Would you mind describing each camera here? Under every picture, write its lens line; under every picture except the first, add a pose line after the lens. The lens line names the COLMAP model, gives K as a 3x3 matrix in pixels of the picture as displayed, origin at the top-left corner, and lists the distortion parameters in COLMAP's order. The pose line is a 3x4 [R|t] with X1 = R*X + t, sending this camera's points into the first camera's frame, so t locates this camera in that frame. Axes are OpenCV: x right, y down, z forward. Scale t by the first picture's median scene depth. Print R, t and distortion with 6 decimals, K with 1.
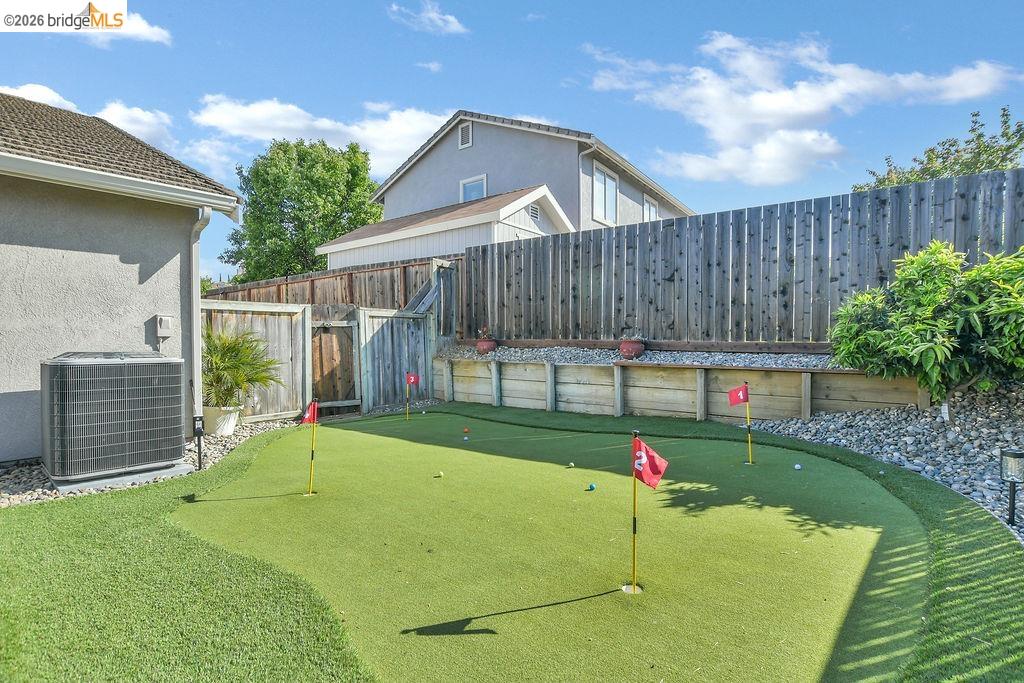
lens RADIAL K [[493.6, 0, 498.8], [0, 493.6, 344.1], [0, 0, 1]] dist [-0.013818, 0.002073]
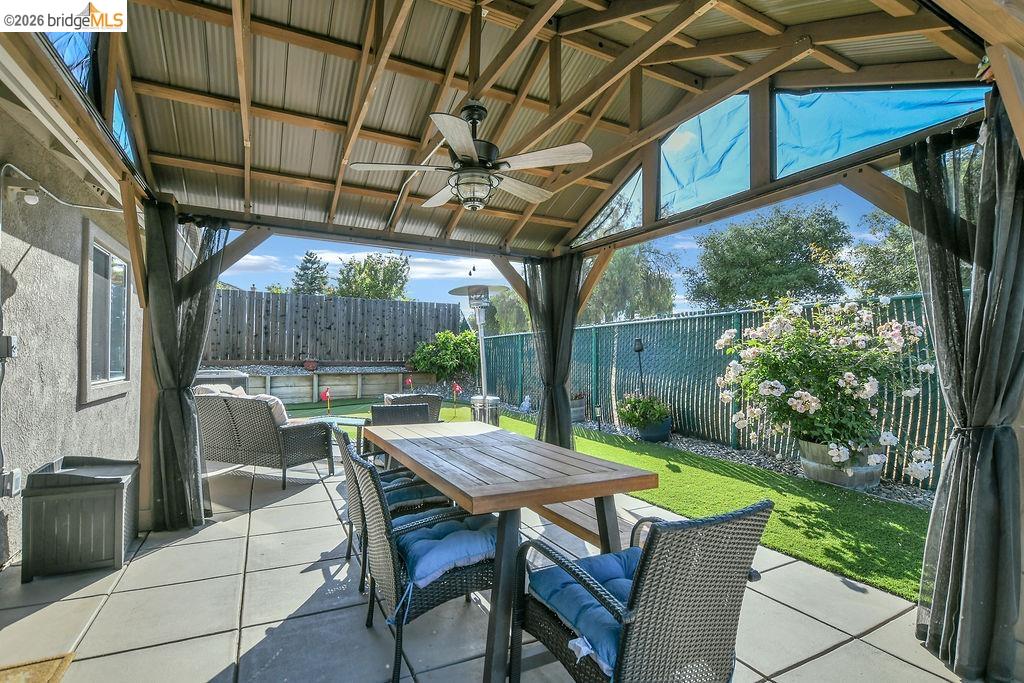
lens RADIAL K [[486.3, 0, 501.6], [0, 486.3, 344.0], [0, 0, 1]] dist [-0.009889, -0.000194]
pose [[0.388132, 0.023686, 0.921299, -1.122047], [0.007703, 0.999551, -0.028943, -0.012211], [-0.921571, 0.018330, 0.387776, -0.334704]]
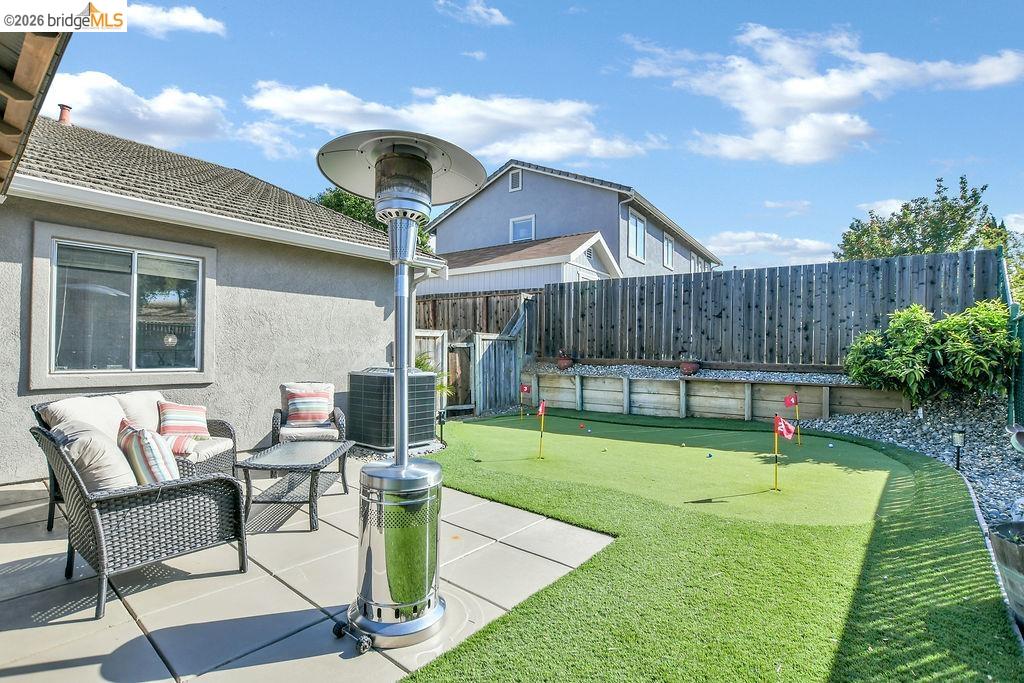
lens RADIAL K [[486.3, 0, 501.6], [0, 486.3, 344.0], [0, 0, 1]] dist [-0.009889, -0.000194]
pose [[0.999441, 0.014021, 0.030364, -0.284555], [-0.013223, 0.999566, -0.026307, -0.013167], [-0.030720, 0.025891, 0.999193, -0.302491]]
